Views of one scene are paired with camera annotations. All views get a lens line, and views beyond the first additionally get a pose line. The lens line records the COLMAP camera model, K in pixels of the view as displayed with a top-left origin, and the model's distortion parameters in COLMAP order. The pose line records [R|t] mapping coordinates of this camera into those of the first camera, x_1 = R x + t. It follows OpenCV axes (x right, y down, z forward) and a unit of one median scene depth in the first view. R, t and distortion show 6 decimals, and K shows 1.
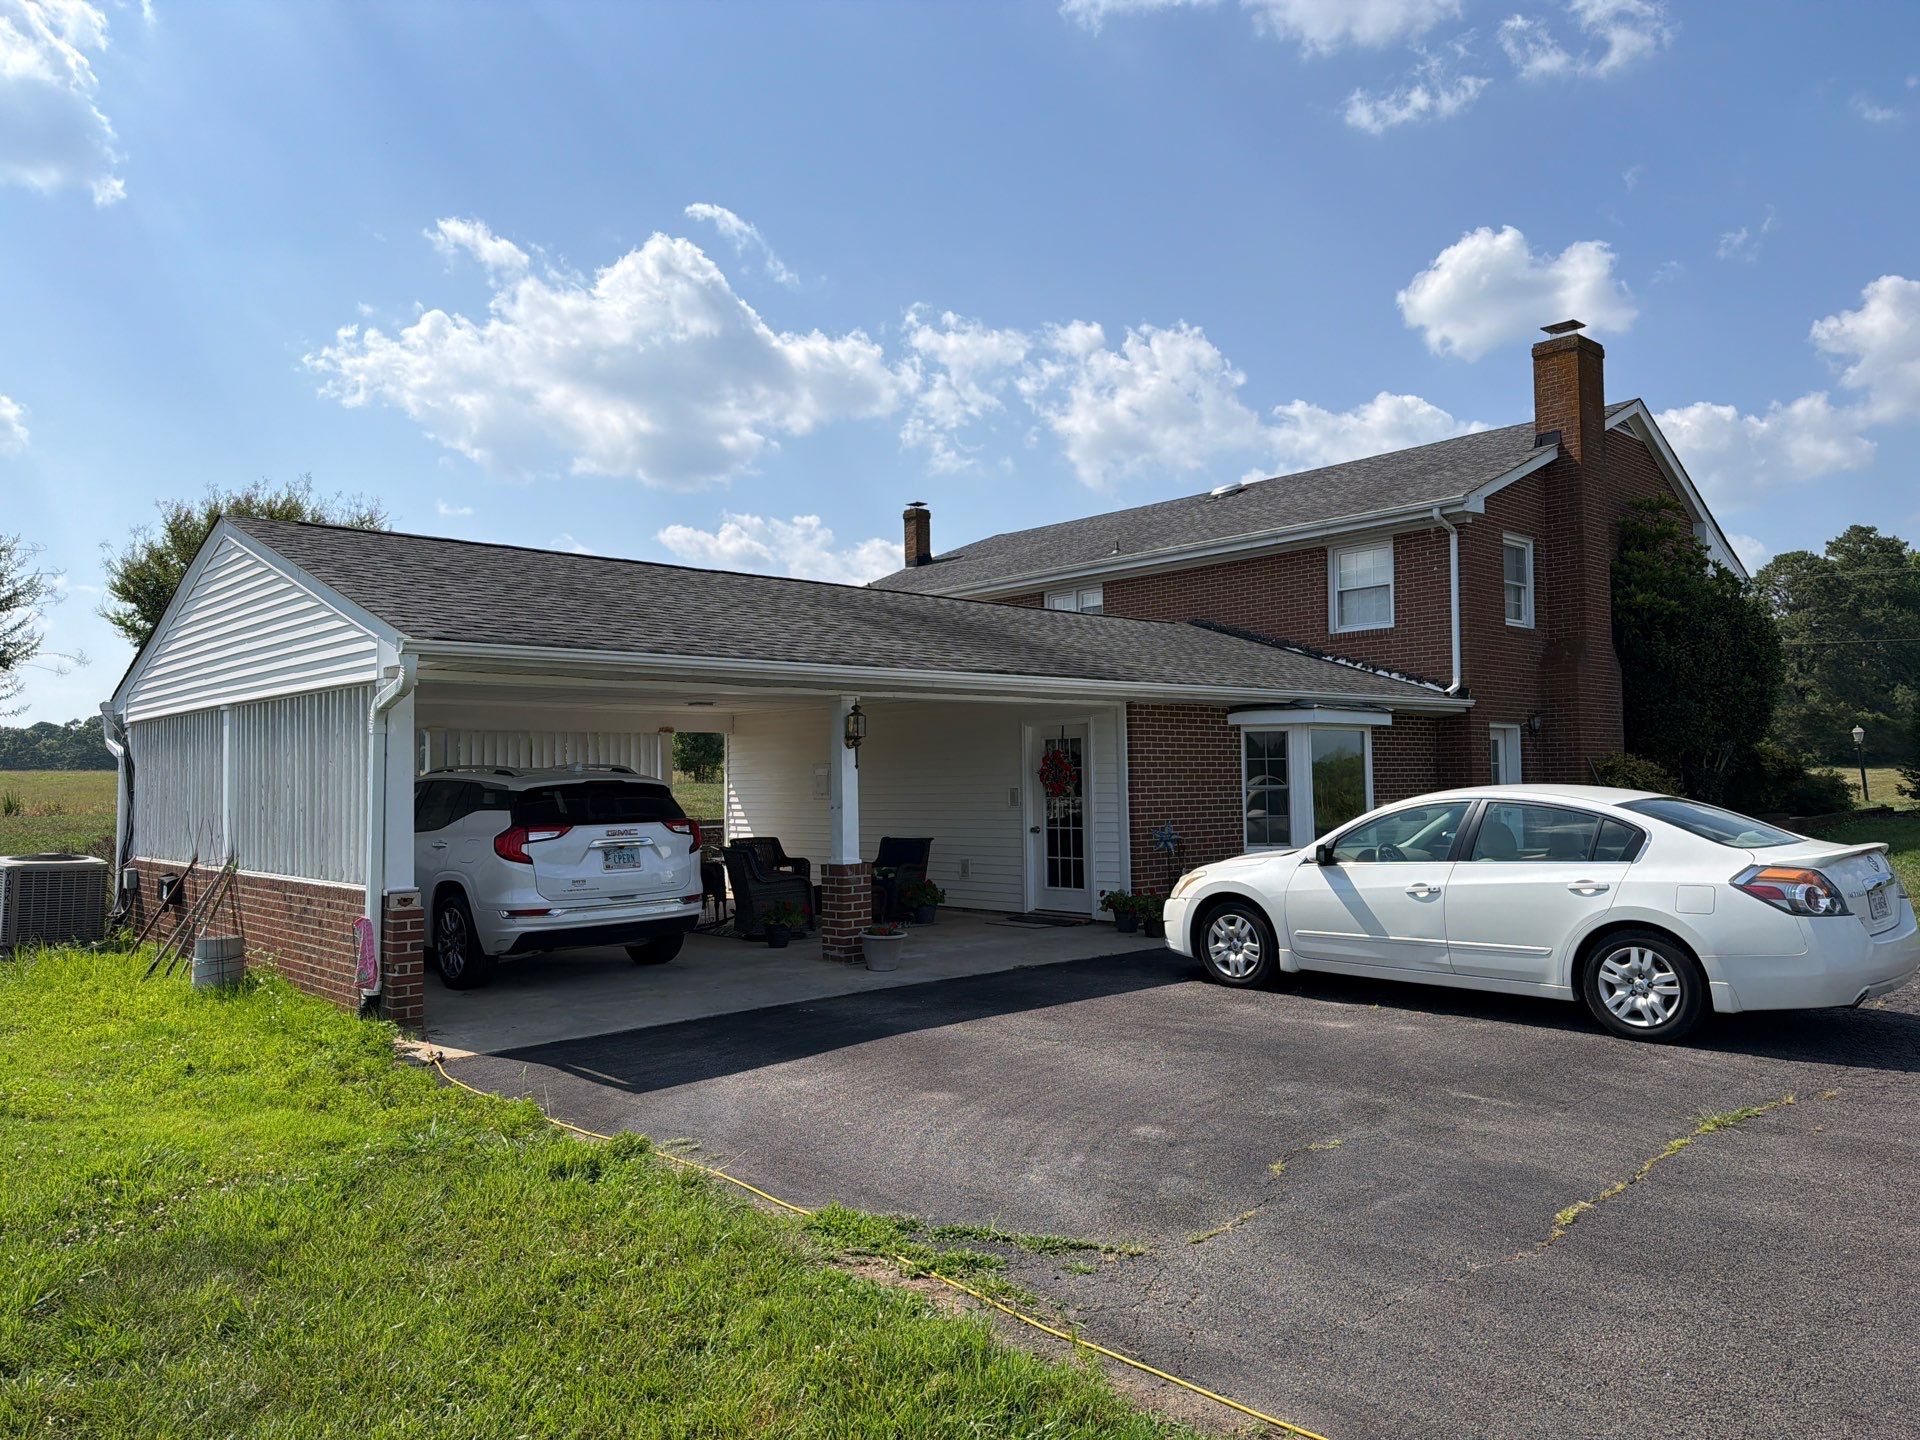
lens RADIAL K [[1334.4, 0, 960.0], [0, 1334.4, 720.0], [0, 0, 1]] dist [0.160478, -0.274941]
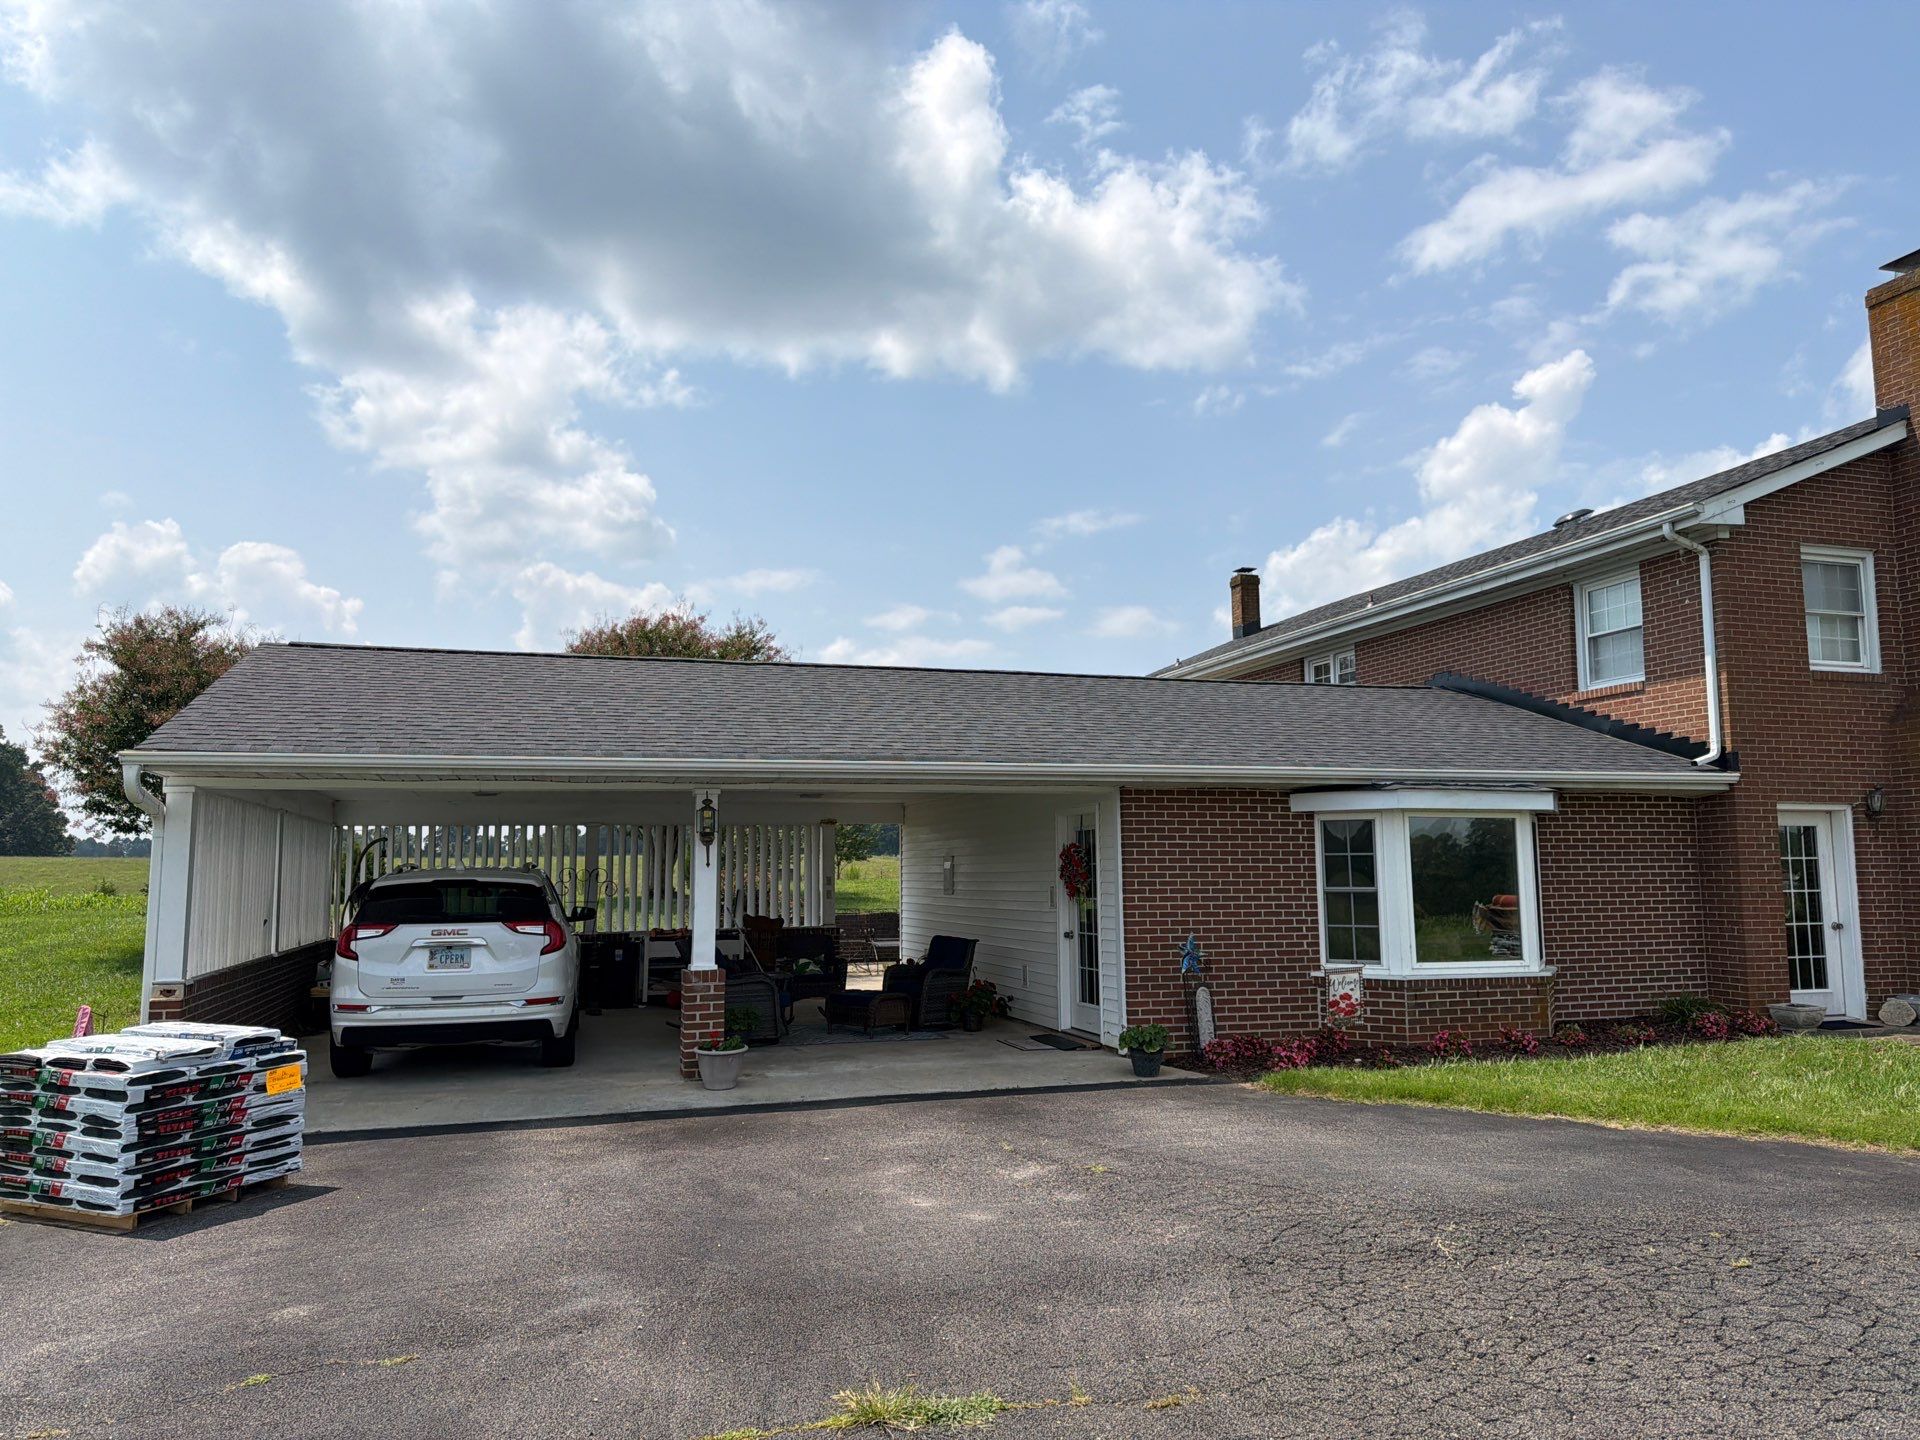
lens RADIAL K [[1360.5, 0, 960.0], [0, 1360.5, 720.0], [0, 0, 1]] dist [0.076268, -0.080488]
pose [[0.903956, -0.041444, -0.425613, 0.370886], [0.015351, 0.997796, -0.064558, -0.001646], [0.427351, 0.051824, 0.902599, 0.155443]]
